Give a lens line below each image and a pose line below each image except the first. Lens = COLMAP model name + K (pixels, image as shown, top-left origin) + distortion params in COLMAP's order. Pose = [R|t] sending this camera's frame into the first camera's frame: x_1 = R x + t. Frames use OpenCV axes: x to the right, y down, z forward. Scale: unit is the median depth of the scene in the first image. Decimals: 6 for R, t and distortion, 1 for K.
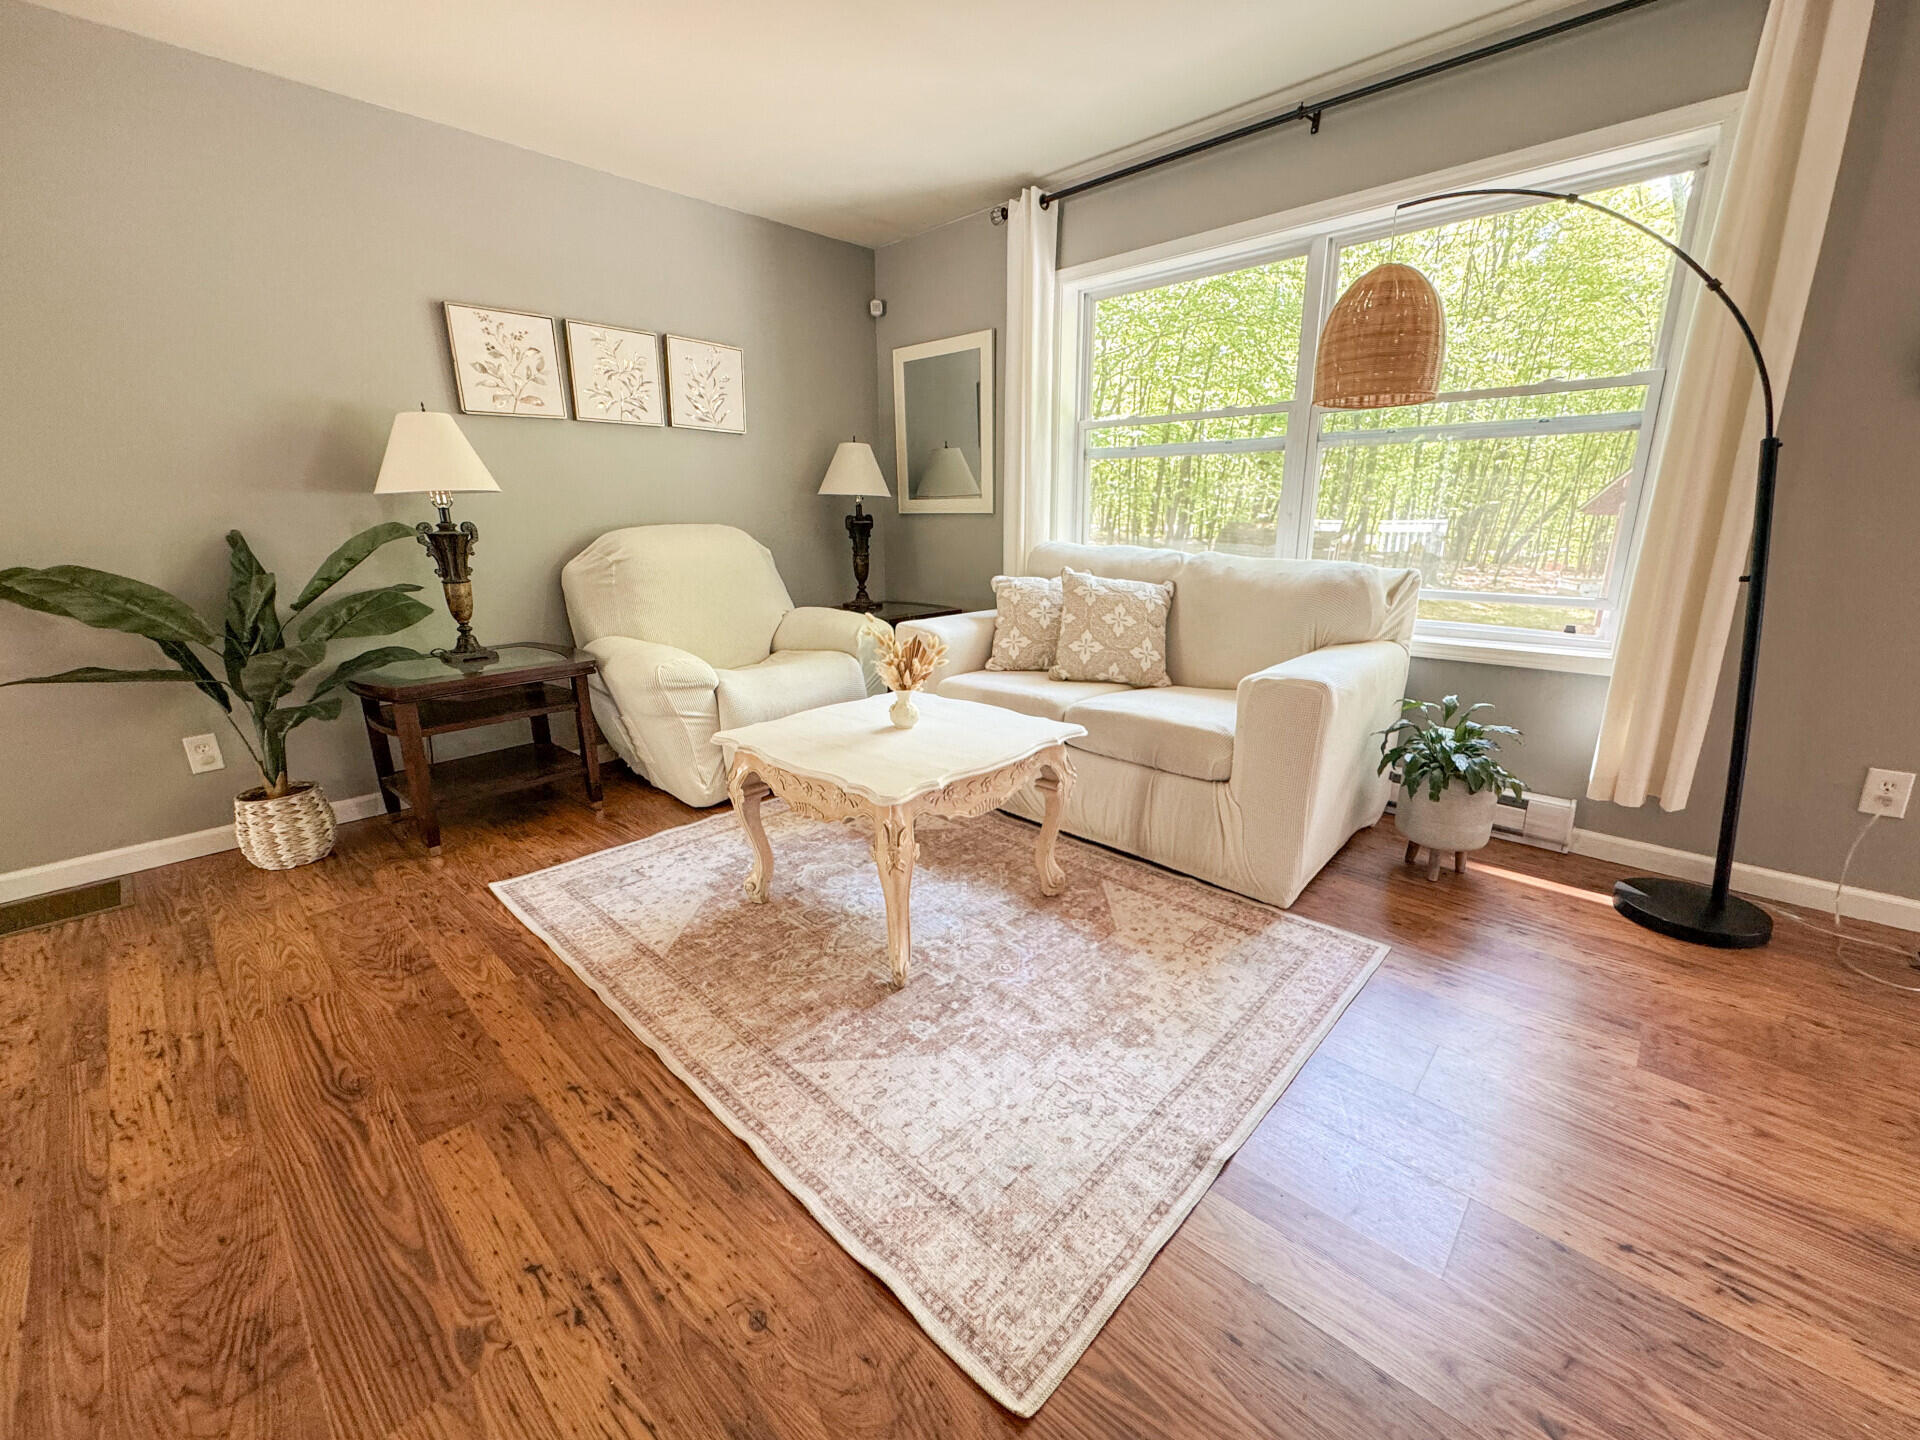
lens RADIAL K [[784.7, 0, 965.5], [0, 784.7, 717.7], [0, 0, 1]] dist [-0.005376, 0.000798]
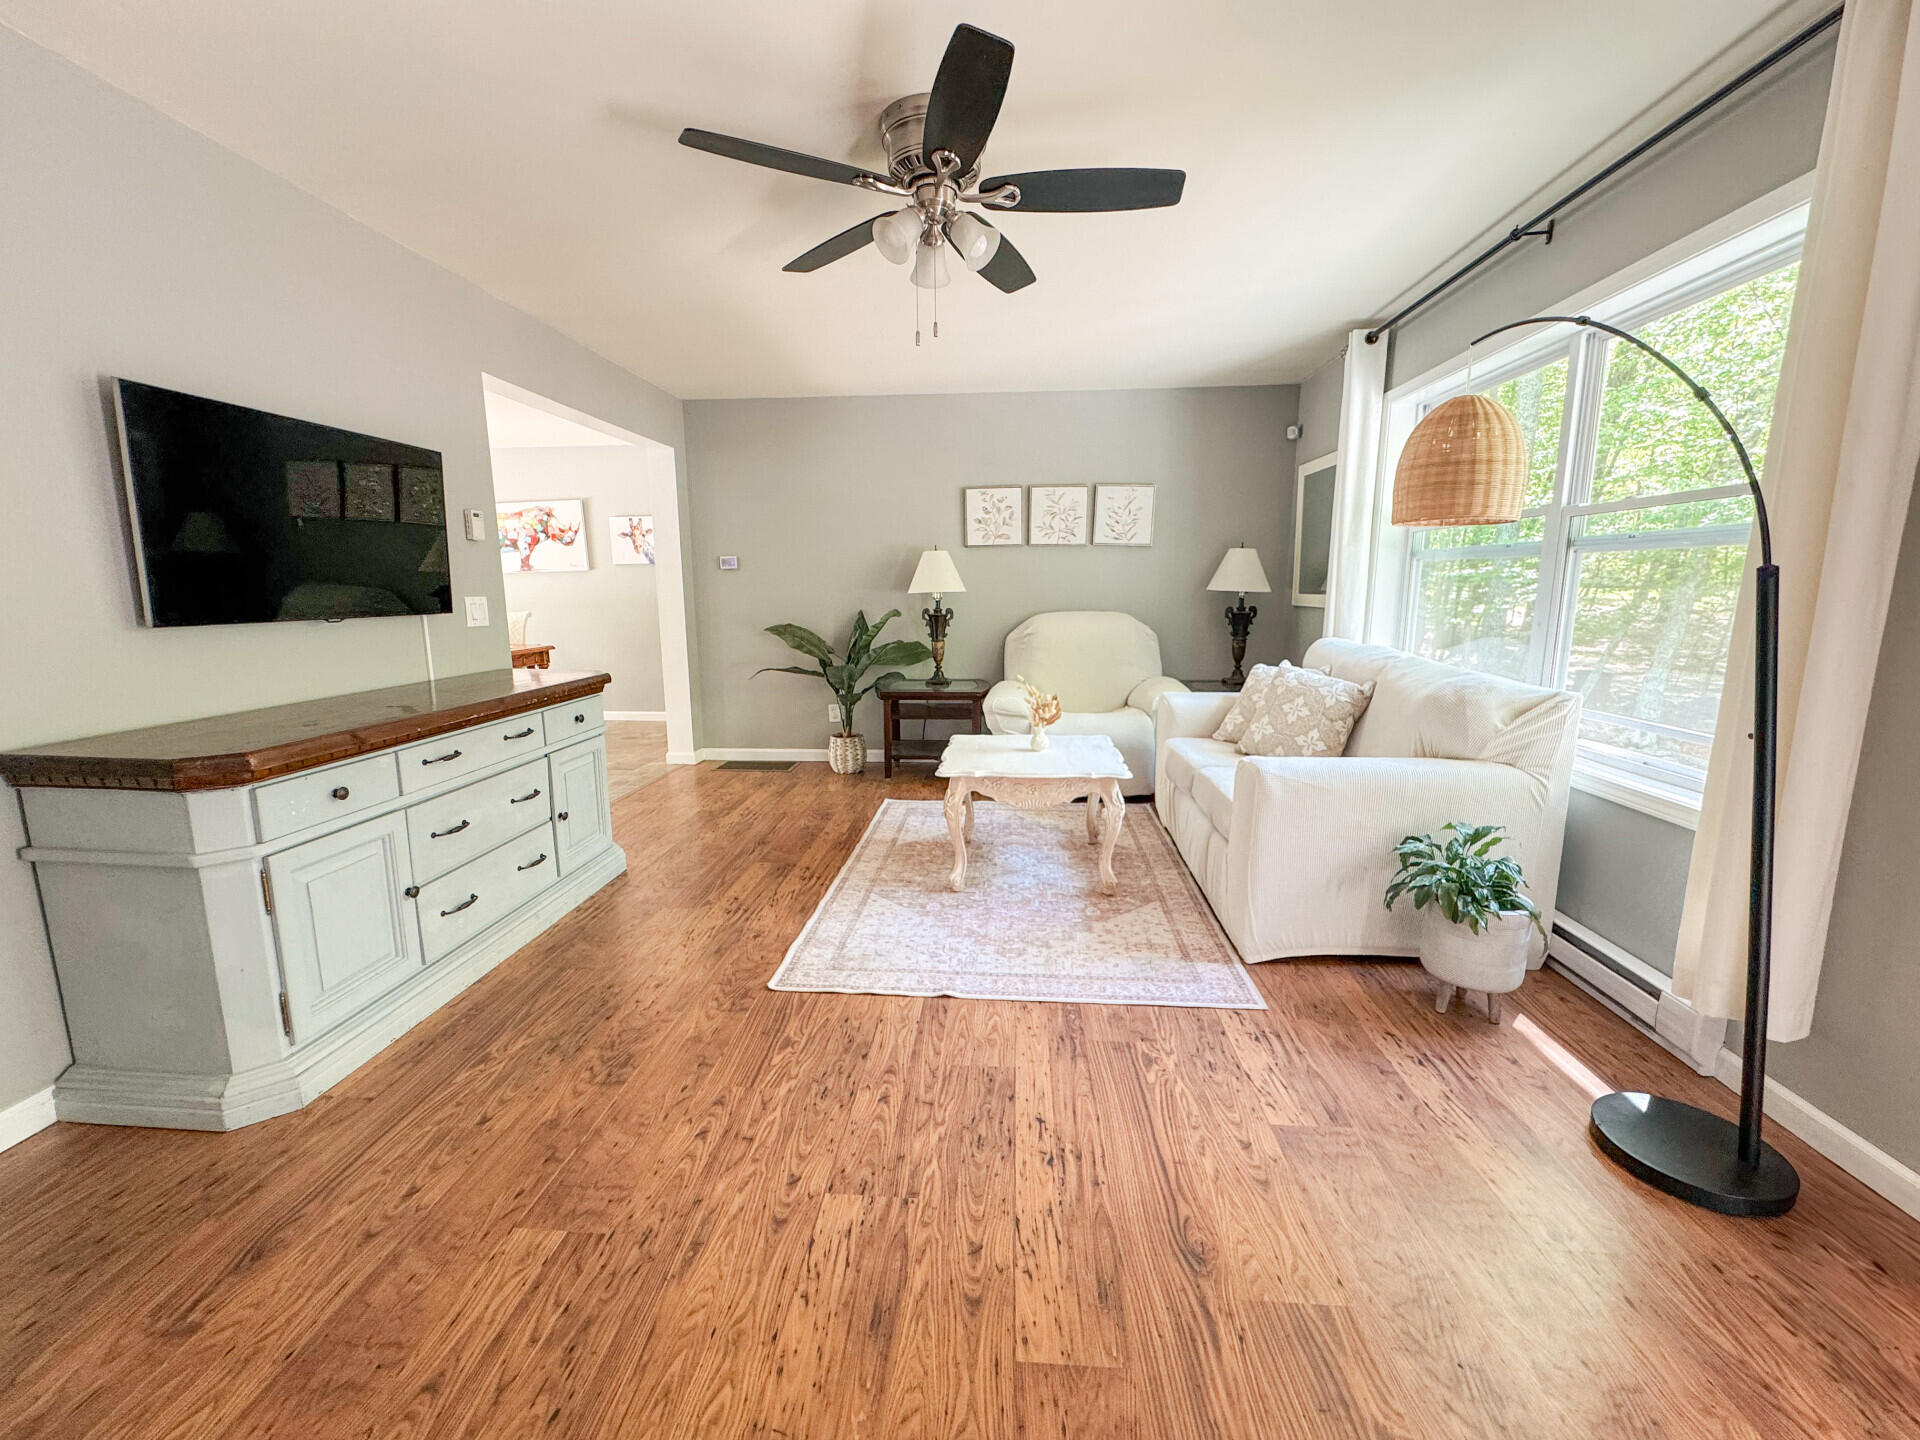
lens RADIAL K [[784.7, 0, 953.2], [0, 784.7, 716.0], [0, 0, 1]] dist [-0.005376, 0.000798]
pose [[0.619631, 0.135036, -0.773190, 0.933413], [-0.200383, 0.979661, 0.010510, -0.035646], [0.758883, 0.148421, 0.634088, -0.106029]]
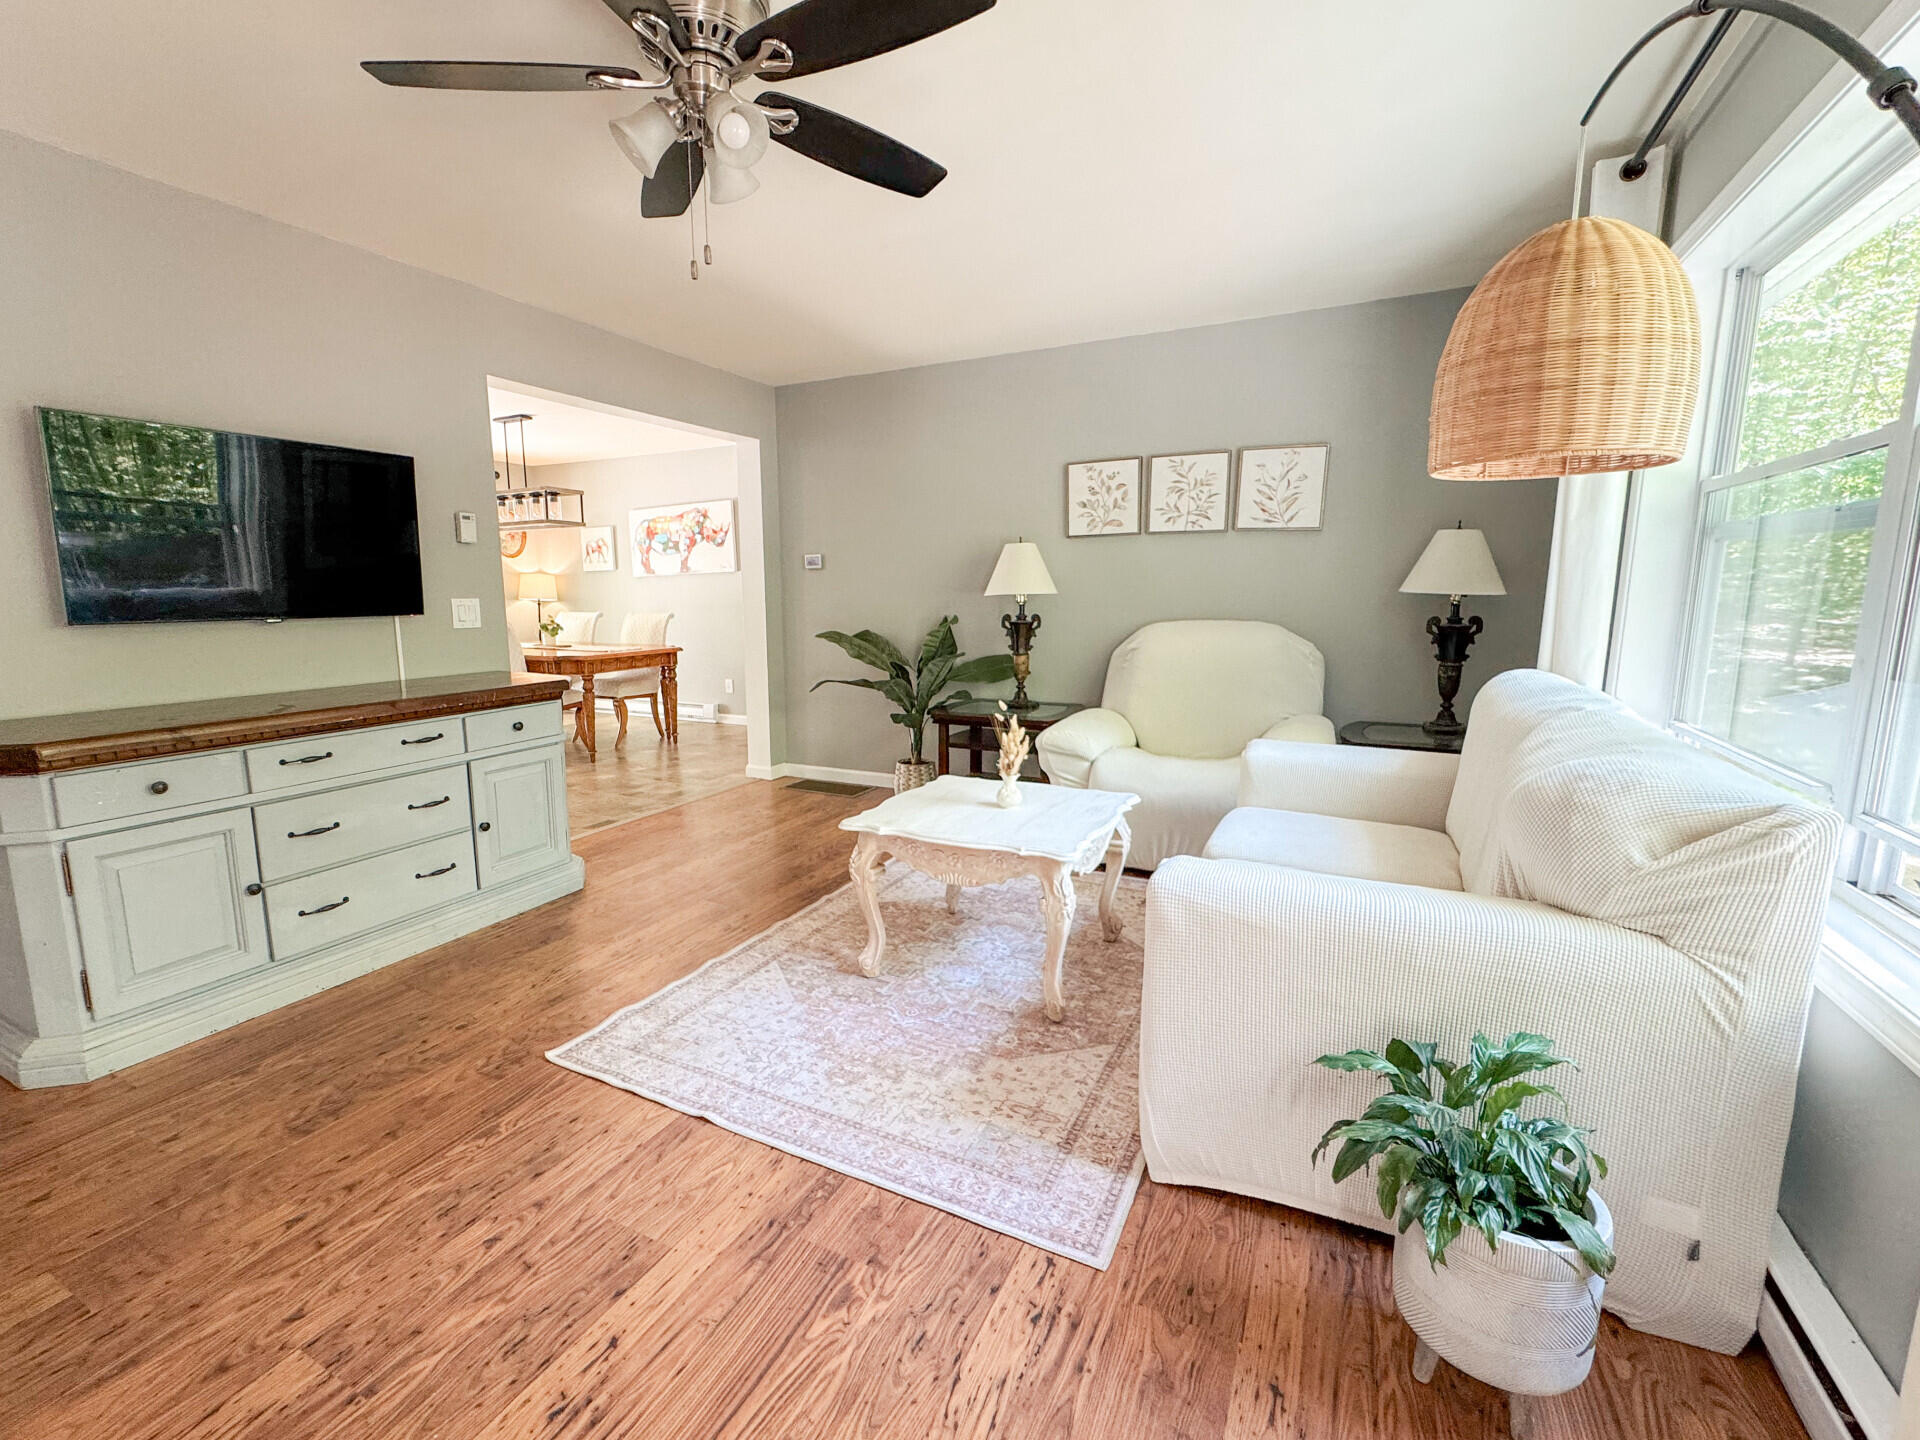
lens RADIAL K [[860.8, 0, 901.1], [0, 860.8, 719.5], [0, 0, 1]] dist [-0.003631, -0.000955]
pose [[0.246928, 0.153874, -0.956739, 0.999724], [-0.241934, 0.965836, 0.092895, -0.179669], [0.938347, 0.208529, 0.275719, 0.447237]]
